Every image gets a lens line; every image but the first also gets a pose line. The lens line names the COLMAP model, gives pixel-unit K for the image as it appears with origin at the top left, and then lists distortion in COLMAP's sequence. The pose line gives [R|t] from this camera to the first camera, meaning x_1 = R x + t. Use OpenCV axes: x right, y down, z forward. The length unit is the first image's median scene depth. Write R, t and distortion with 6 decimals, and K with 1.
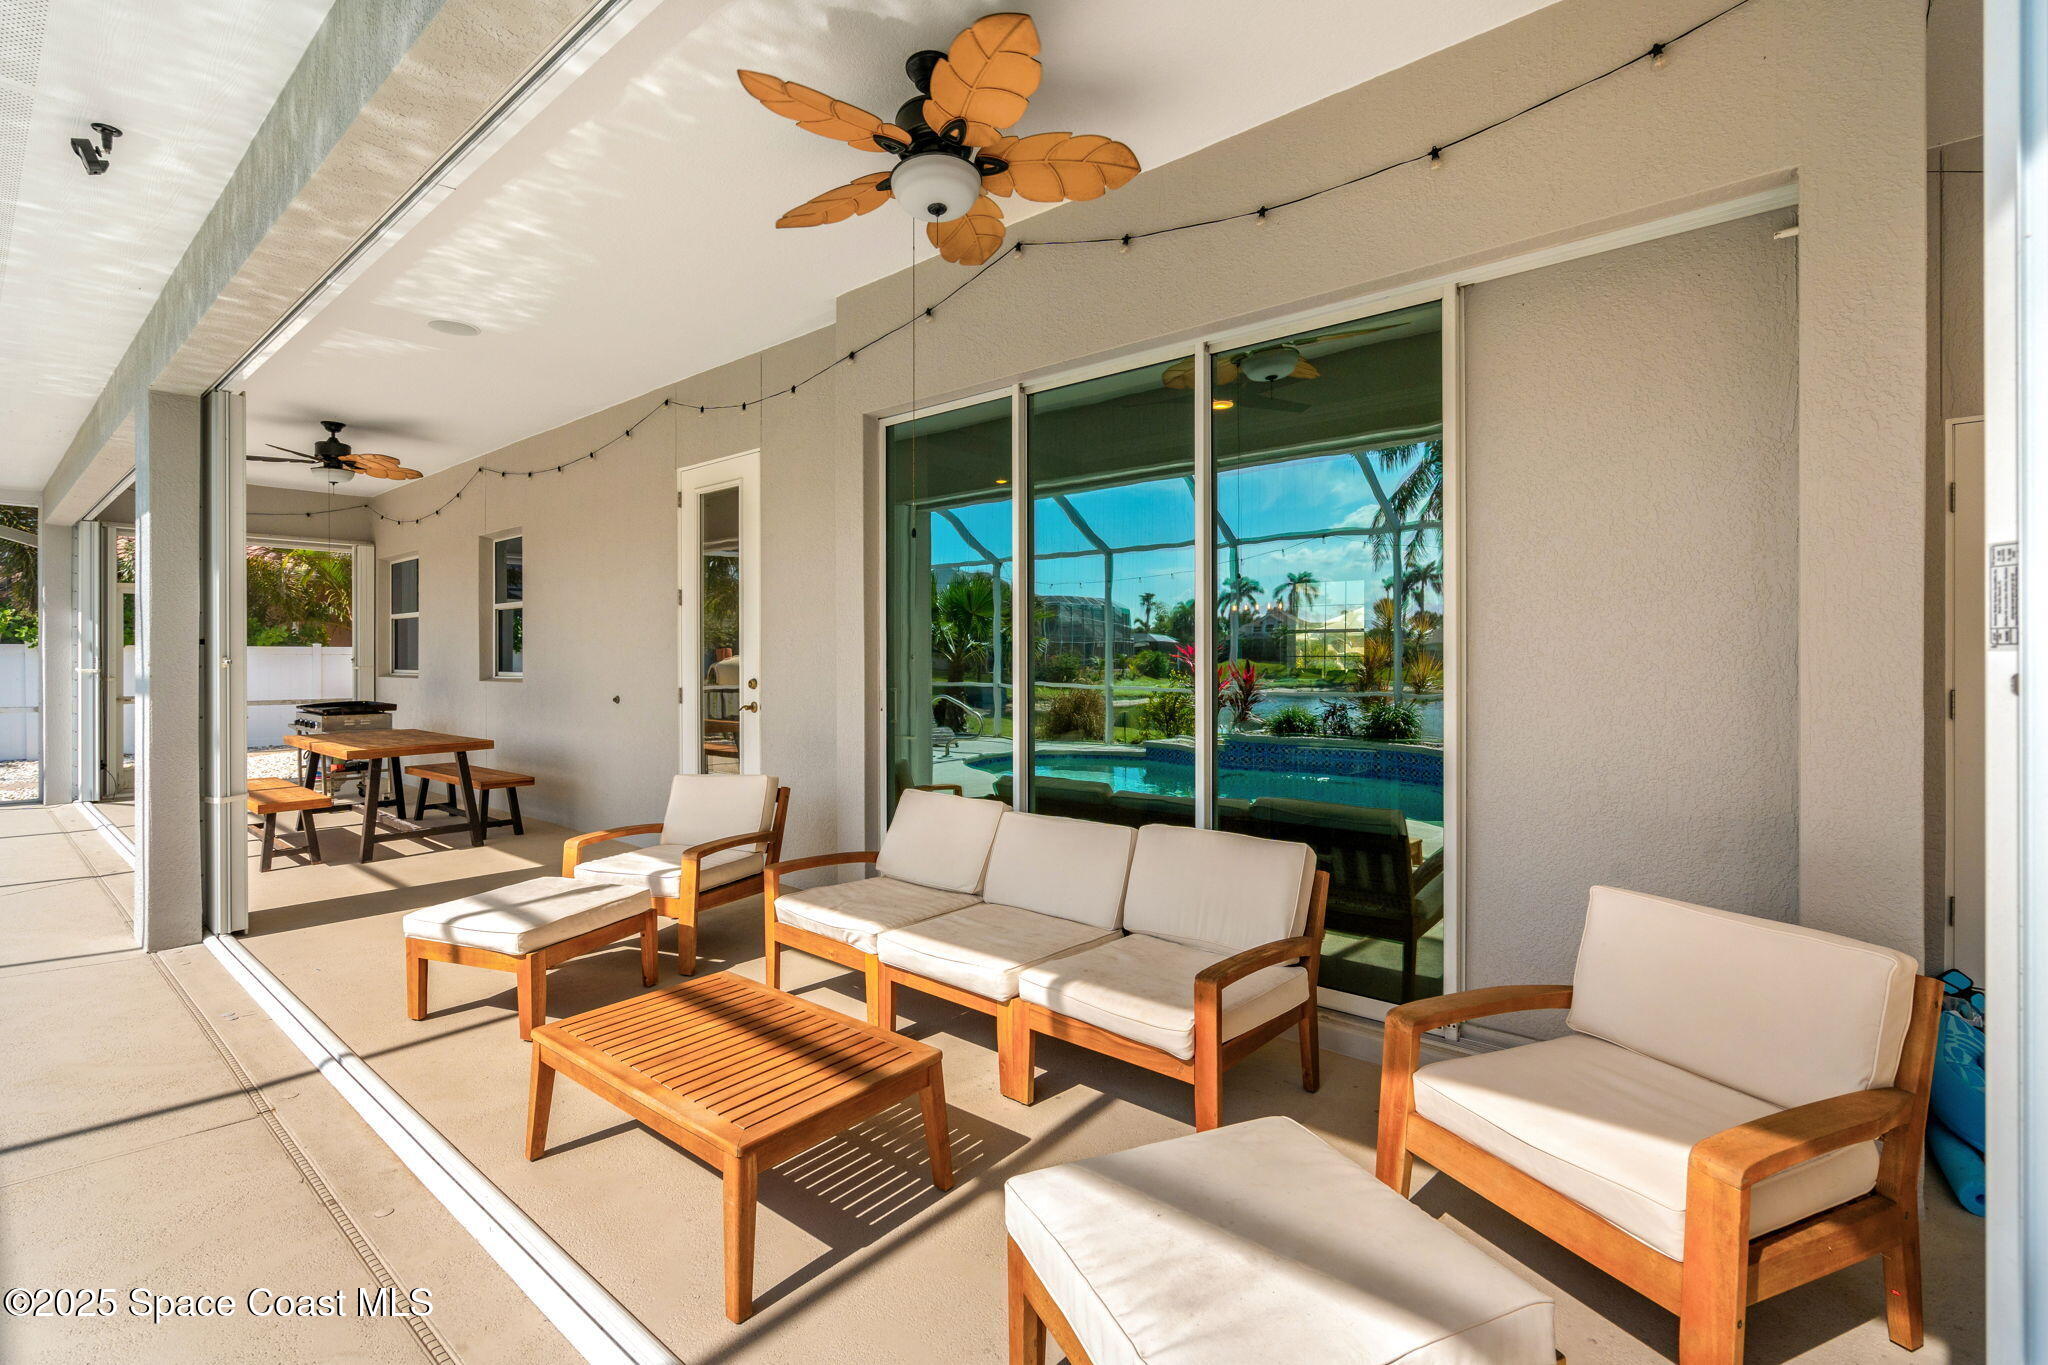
lens RADIAL K [[934.5, 0, 1011.2], [0, 934.5, 657.0], [0, 0, 1]] dist [0.000064, -0.000466]
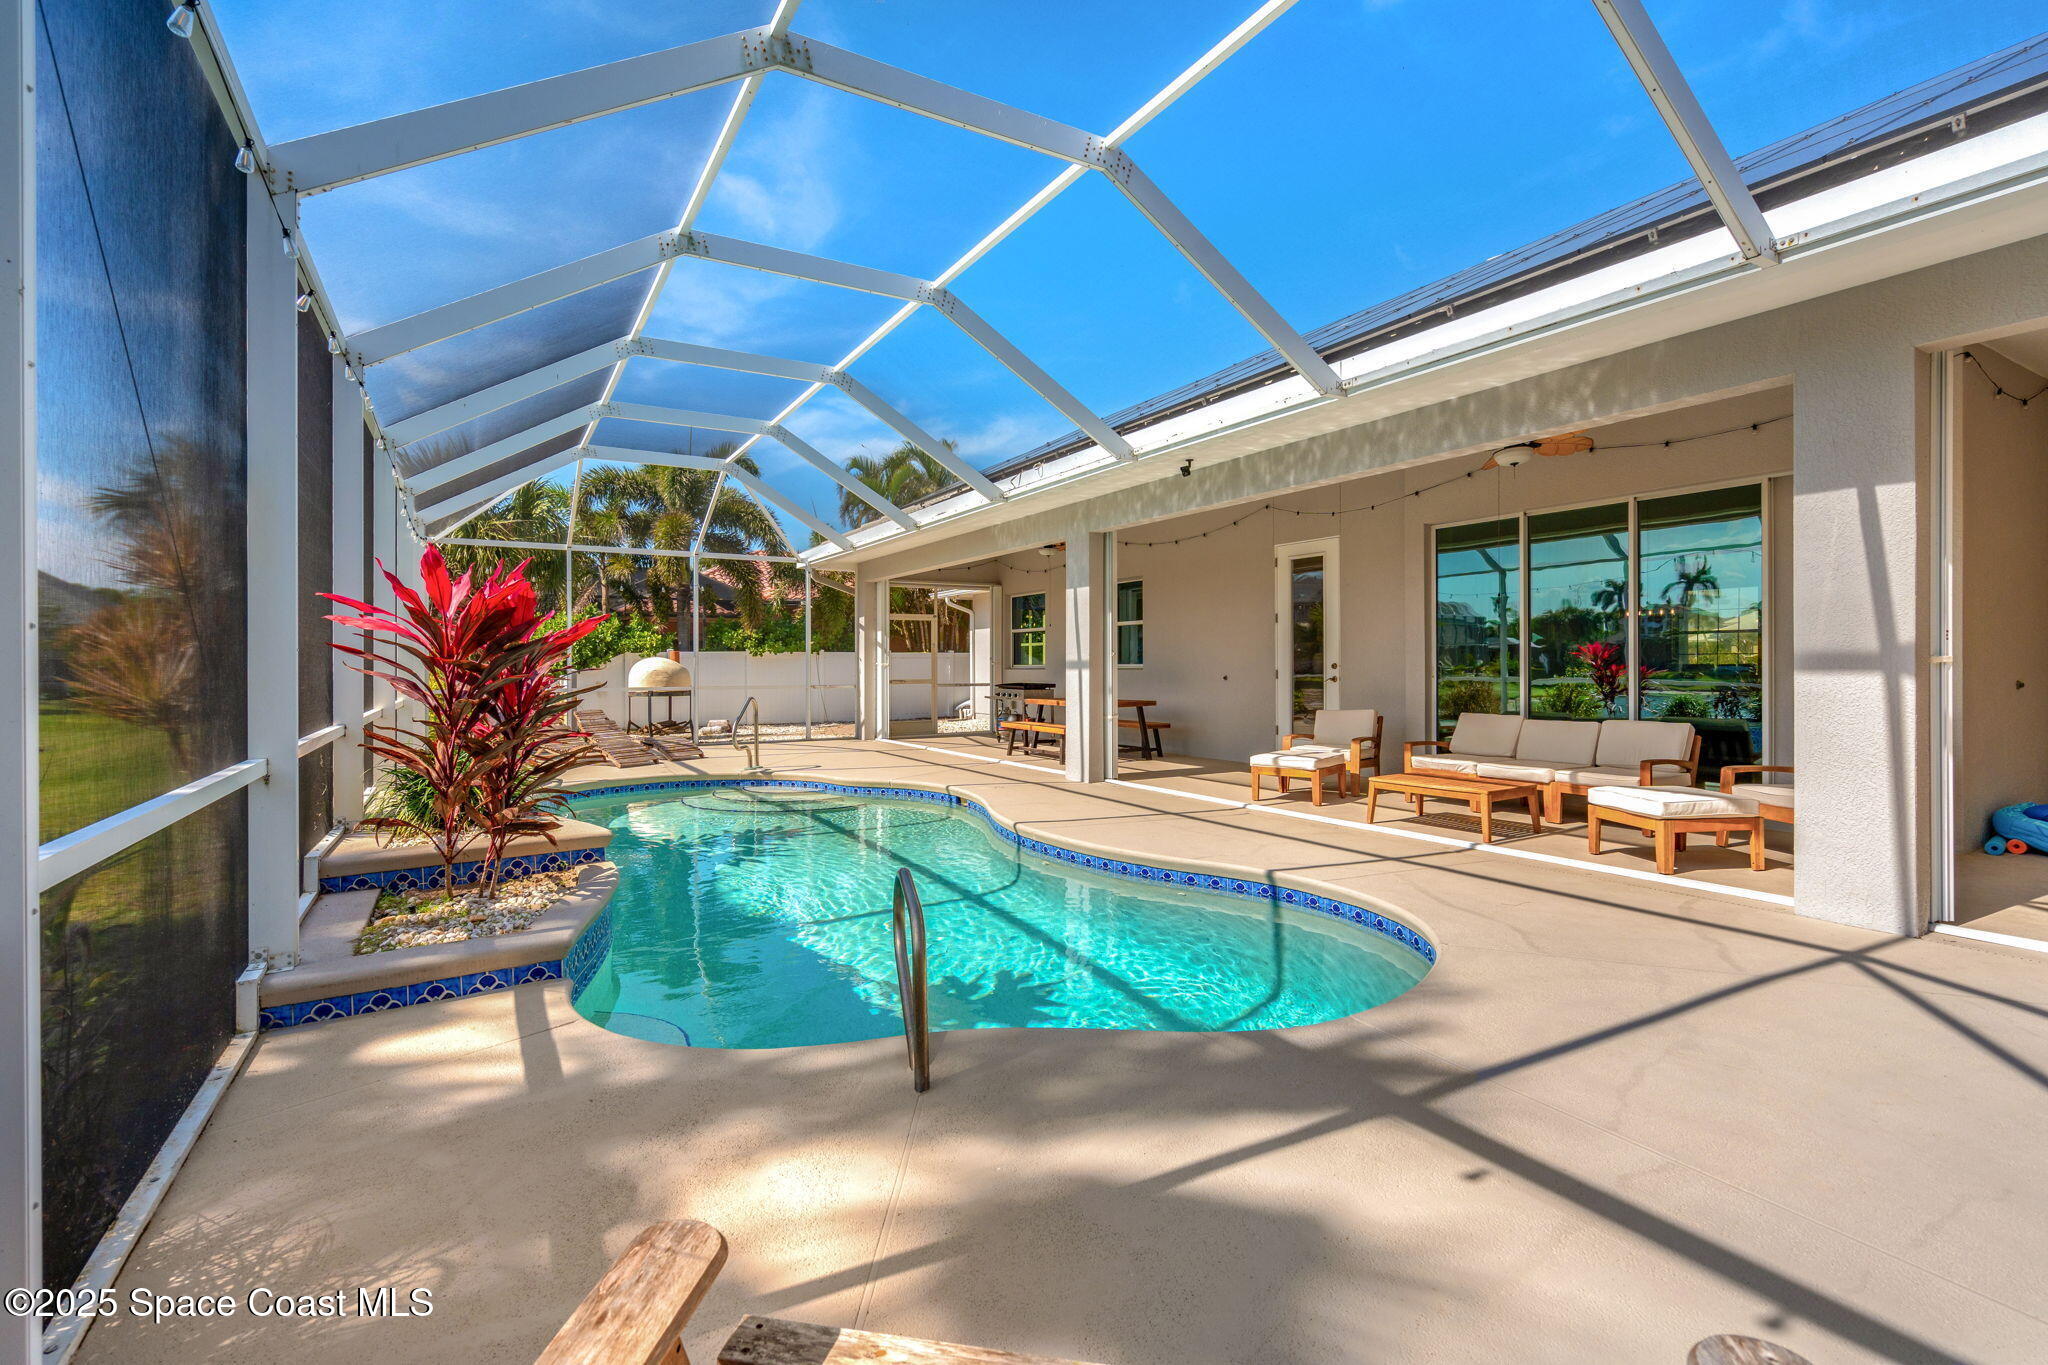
lens RADIAL K [[934.5, 0, 1025.4], [0, 934.5, 670.3], [0, 0, 1]] dist [-0.003328, -0.000206]
pose [[0.947968, -0.000350, -0.318367, -0.266899], [0.002729, 0.999972, 0.007026, 0.022419], [0.318355, -0.007530, 0.947942, -0.901304]]
